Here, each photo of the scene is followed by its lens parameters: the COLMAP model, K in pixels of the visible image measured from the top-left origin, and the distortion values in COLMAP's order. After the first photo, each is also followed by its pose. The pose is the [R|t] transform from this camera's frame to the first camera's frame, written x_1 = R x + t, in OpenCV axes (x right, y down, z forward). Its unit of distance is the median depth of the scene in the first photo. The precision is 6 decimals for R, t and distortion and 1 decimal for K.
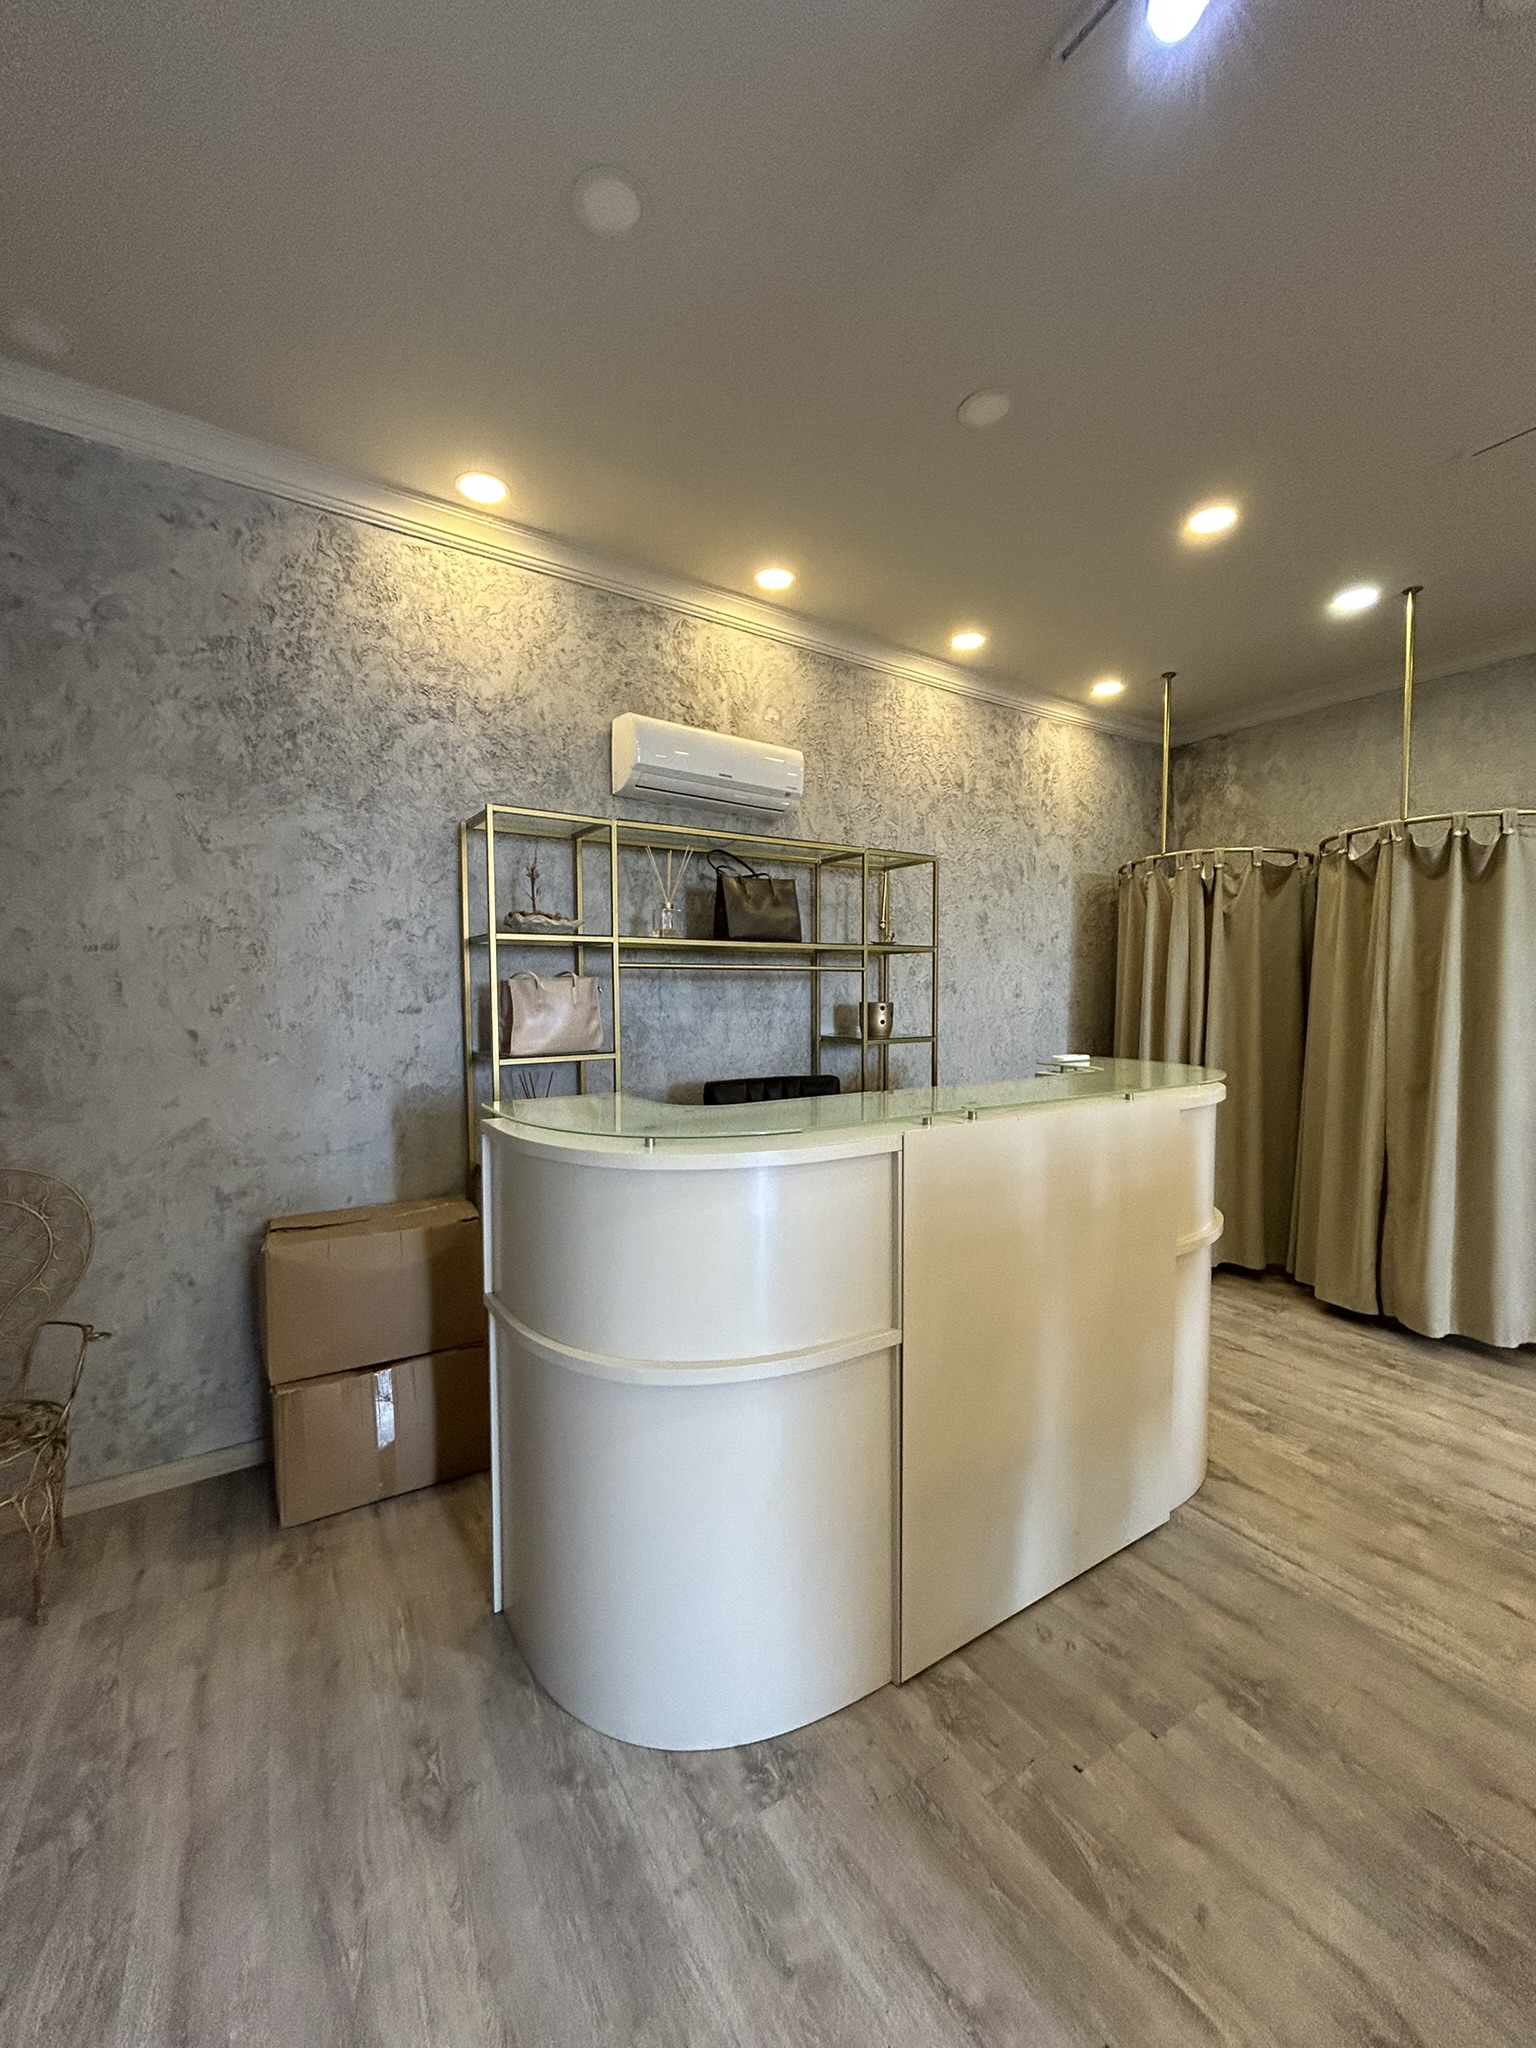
lens RADIAL K [[821.3, 0, 762.3], [0, 821.3, 1035.2], [0, 0, 1]] dist [-0.003245, 0.000948]
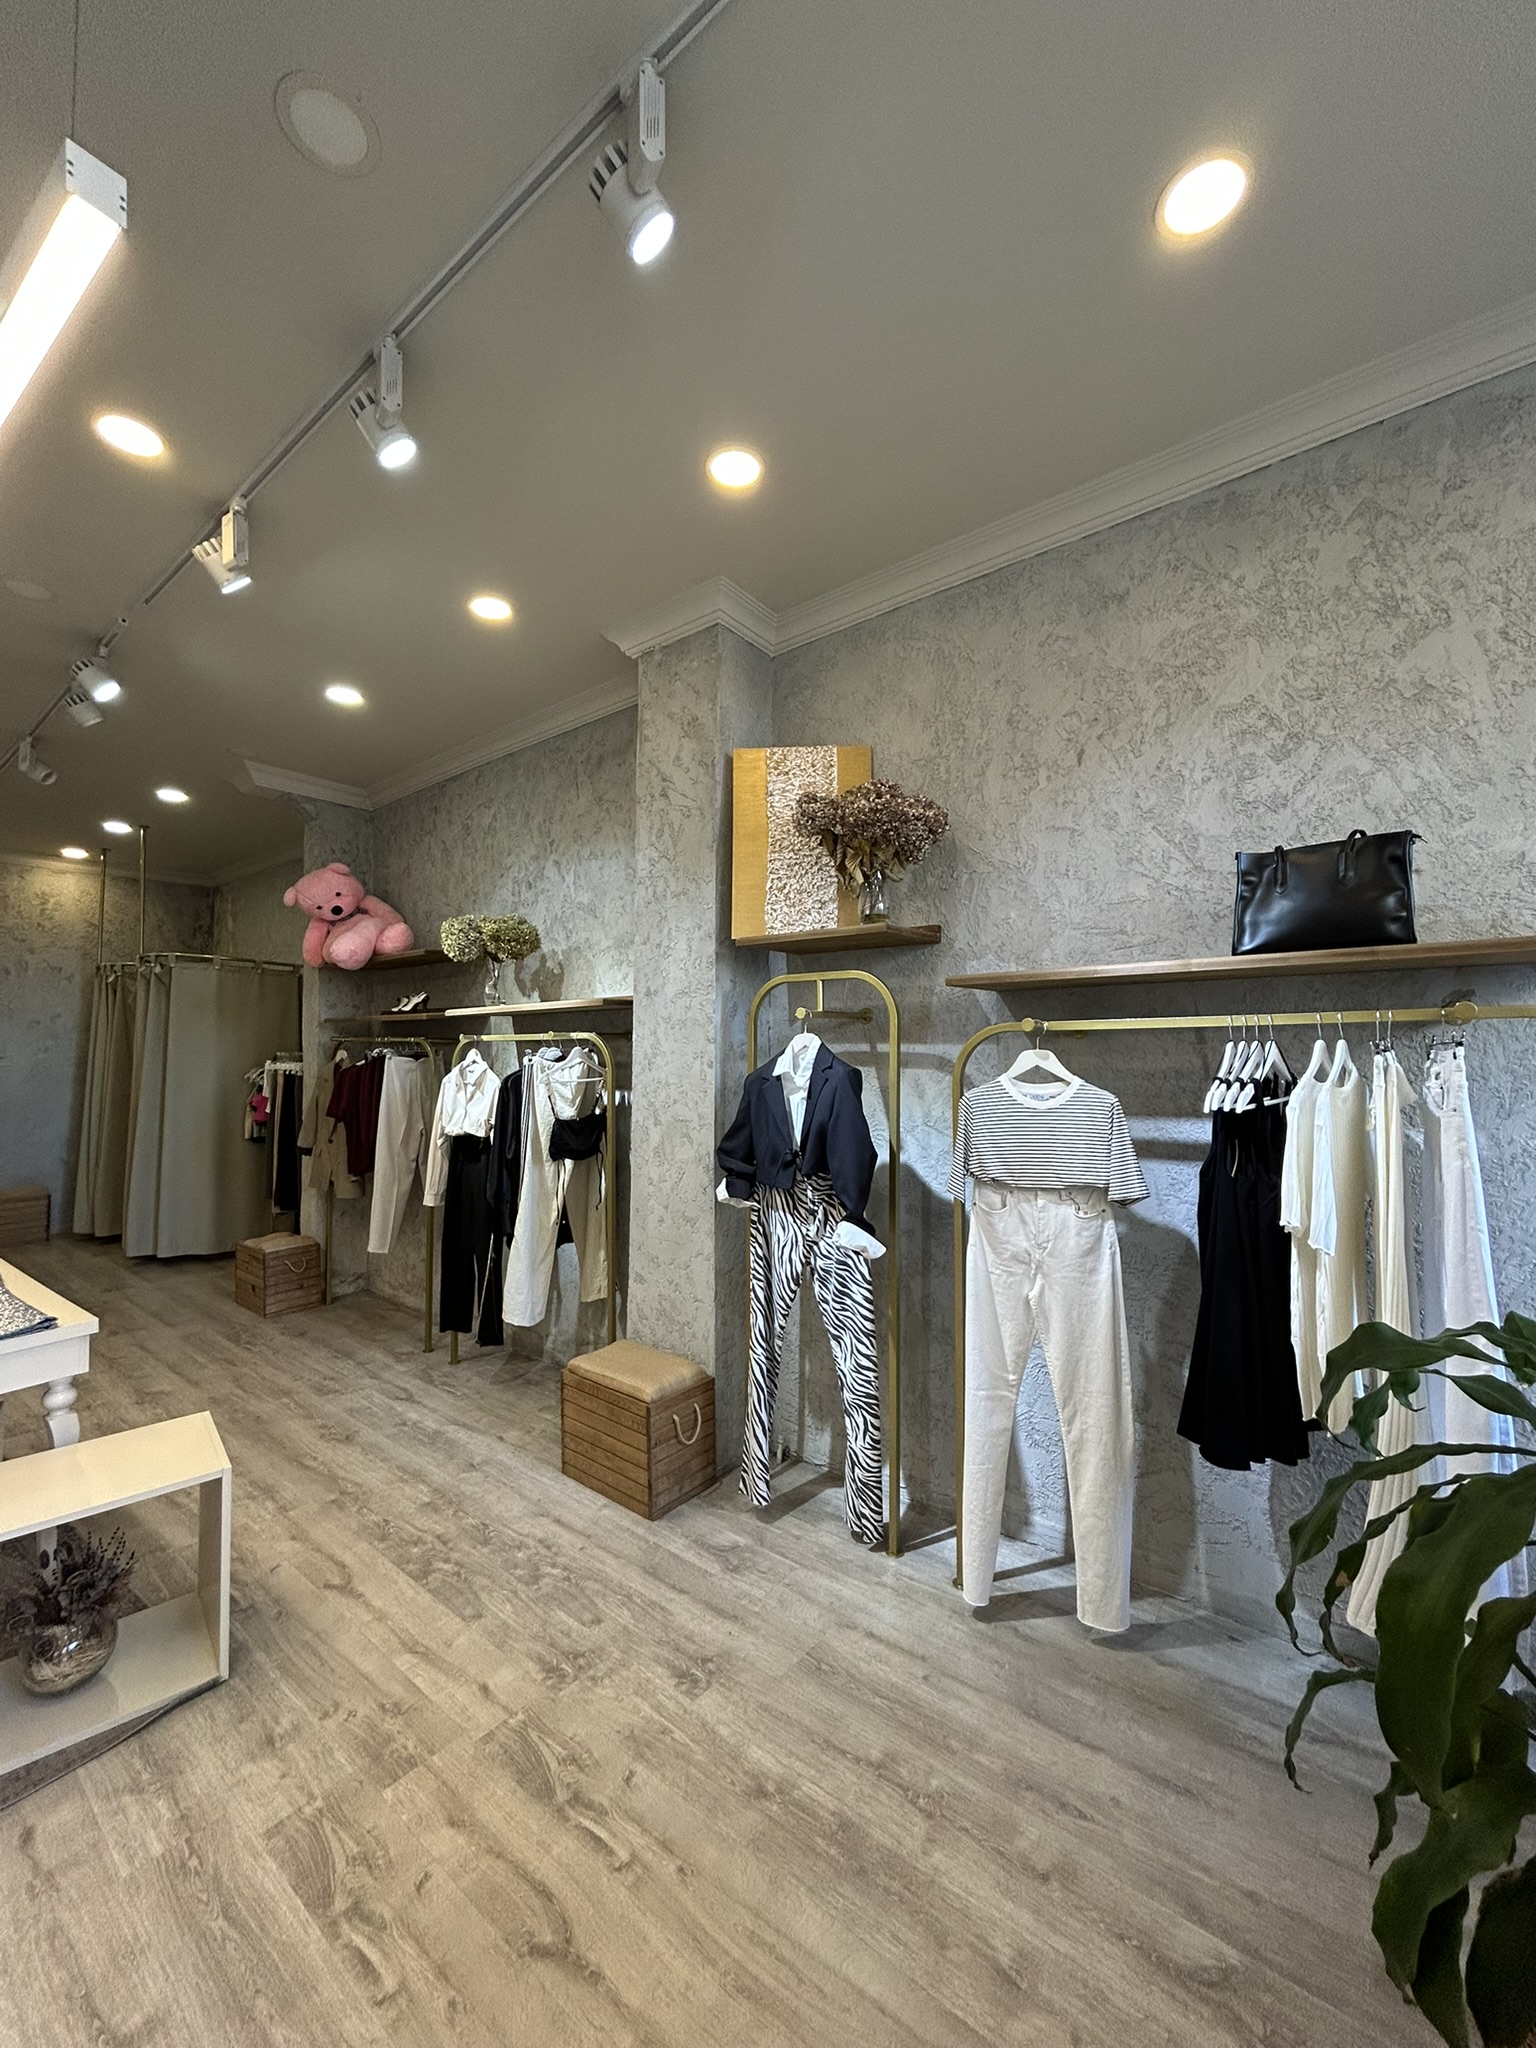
lens RADIAL K [[821.3, 0, 769.5], [0, 821.3, 1024.6], [0, 0, 1]] dist [-0.003245, 0.000948]
pose [[0.941941, 0.009242, 0.335650, 1.210277], [0.020919, 0.996064, -0.086129, 0.049820], [-0.335125, 0.088150, 0.938041, -0.871925]]
